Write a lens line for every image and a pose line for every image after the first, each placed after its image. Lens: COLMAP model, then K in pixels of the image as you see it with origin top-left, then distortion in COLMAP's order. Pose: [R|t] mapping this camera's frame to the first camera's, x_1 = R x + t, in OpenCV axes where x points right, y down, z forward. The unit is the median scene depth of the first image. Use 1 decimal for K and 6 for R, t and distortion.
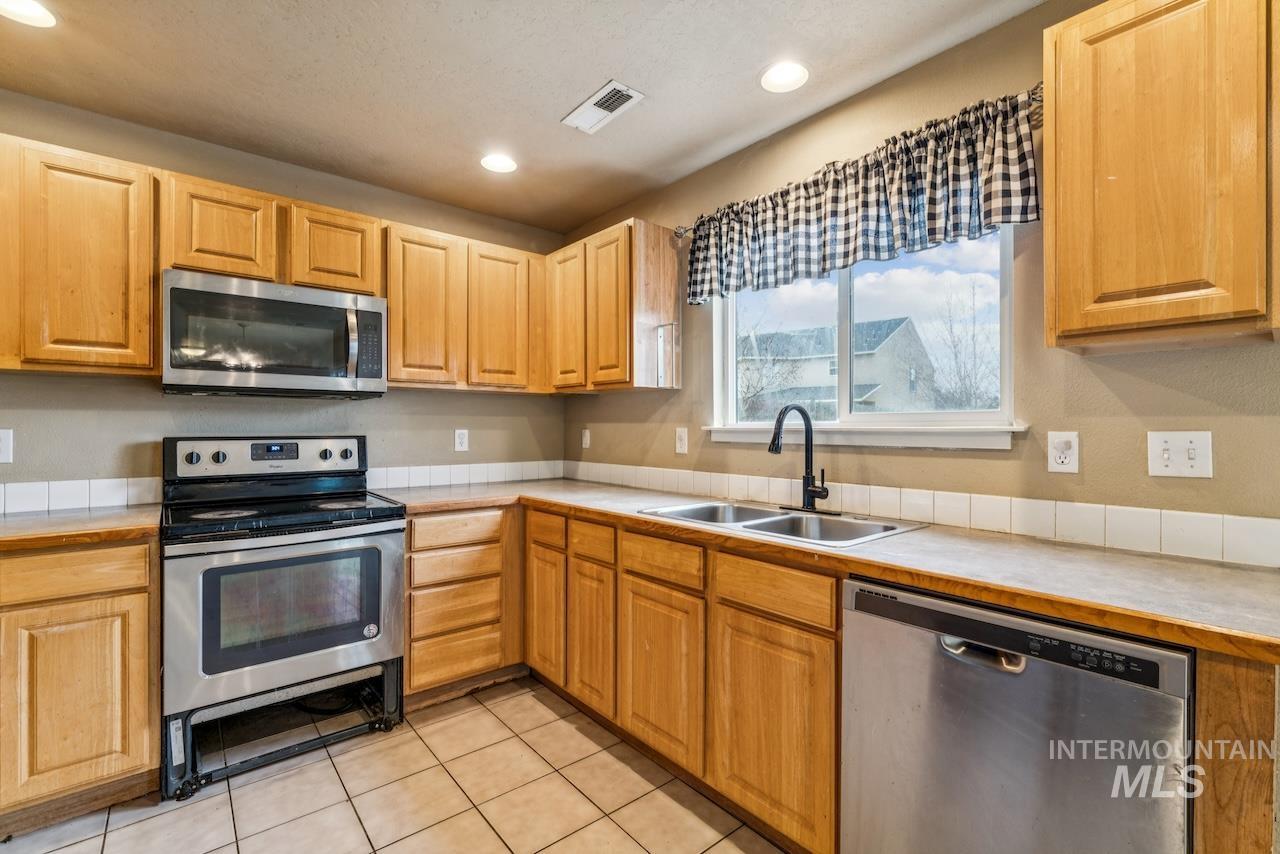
lens RADIAL K [[557.3, 0, 640.0], [0, 557.3, 427.0], [0, 0, 1]] dist [-0.002438, -0.000016]
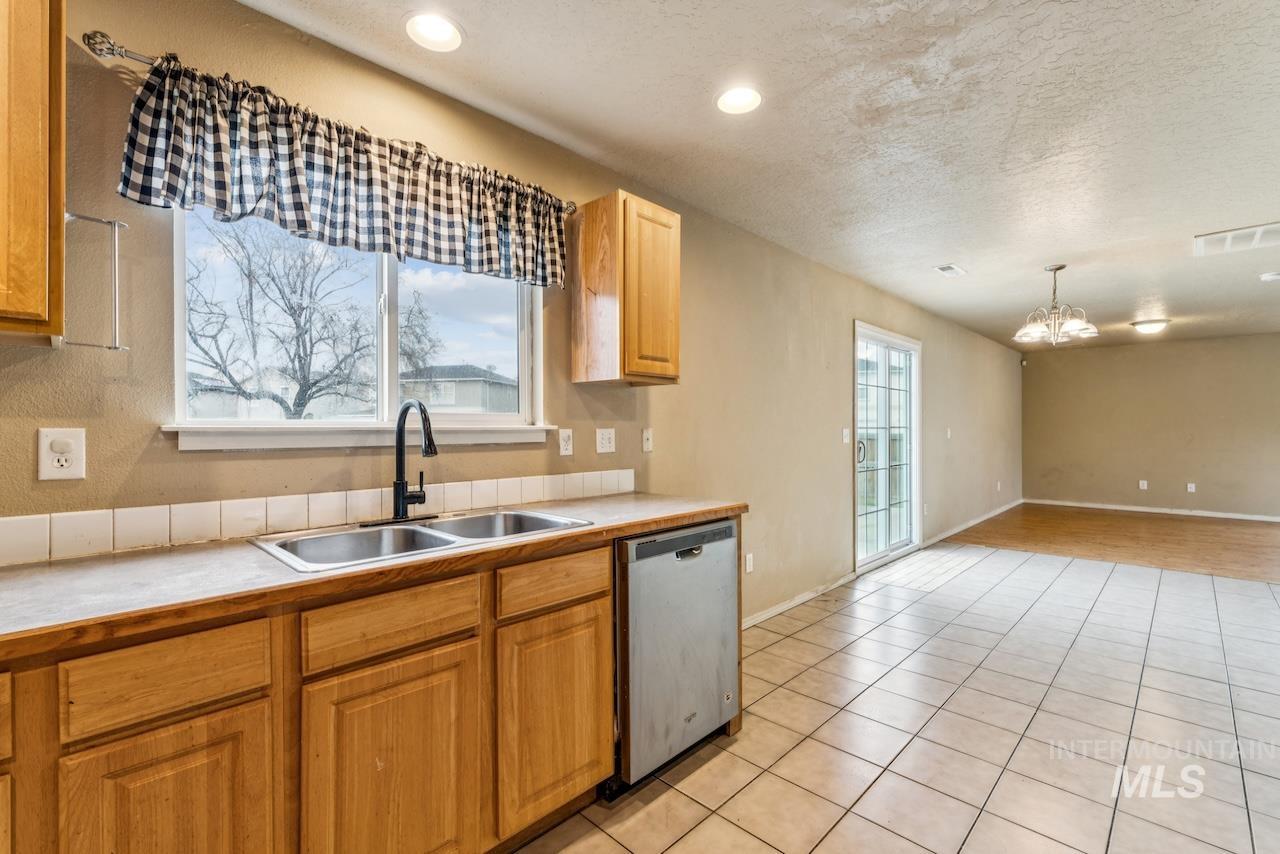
lens RADIAL K [[555.9, 0, 641.1], [0, 555.9, 427.3], [0, 0, 1]] dist [-0.003187, -0.000289]
pose [[-0.094488, -0.002570, 0.995523, -0.542177], [-0.001401, 0.999996, 0.002448, -0.000882], [-0.995525, -0.001164, -0.094491, 0.625288]]
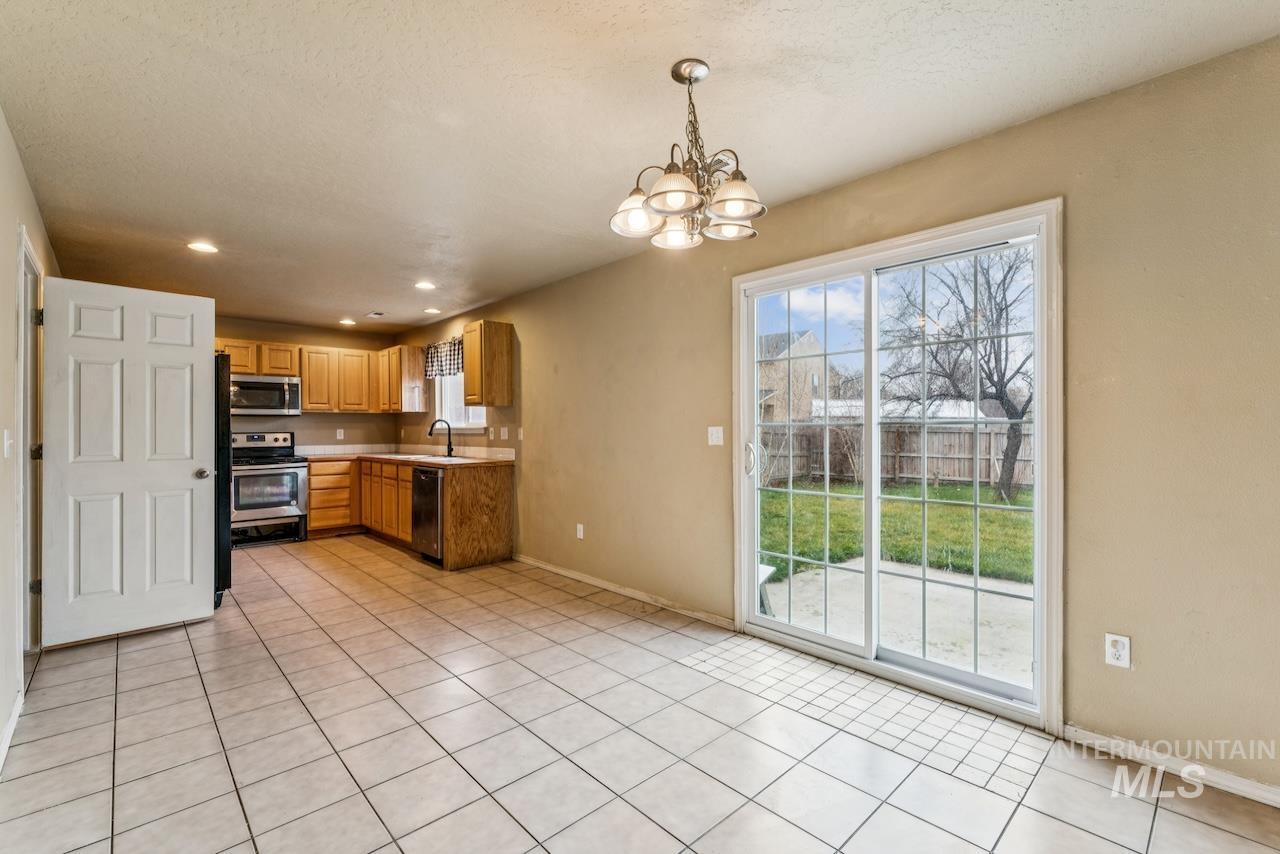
lens RADIAL K [[555.9, 0, 641.1], [0, 555.9, 427.3], [0, 0, 1]] dist [-0.003187, -0.000289]
pose [[0.998374, -0.007901, 0.056459, 1.011400], [0.007884, 0.999969, 0.000513, 0.006504], [-0.056462, -0.000067, 0.998405, -1.719931]]
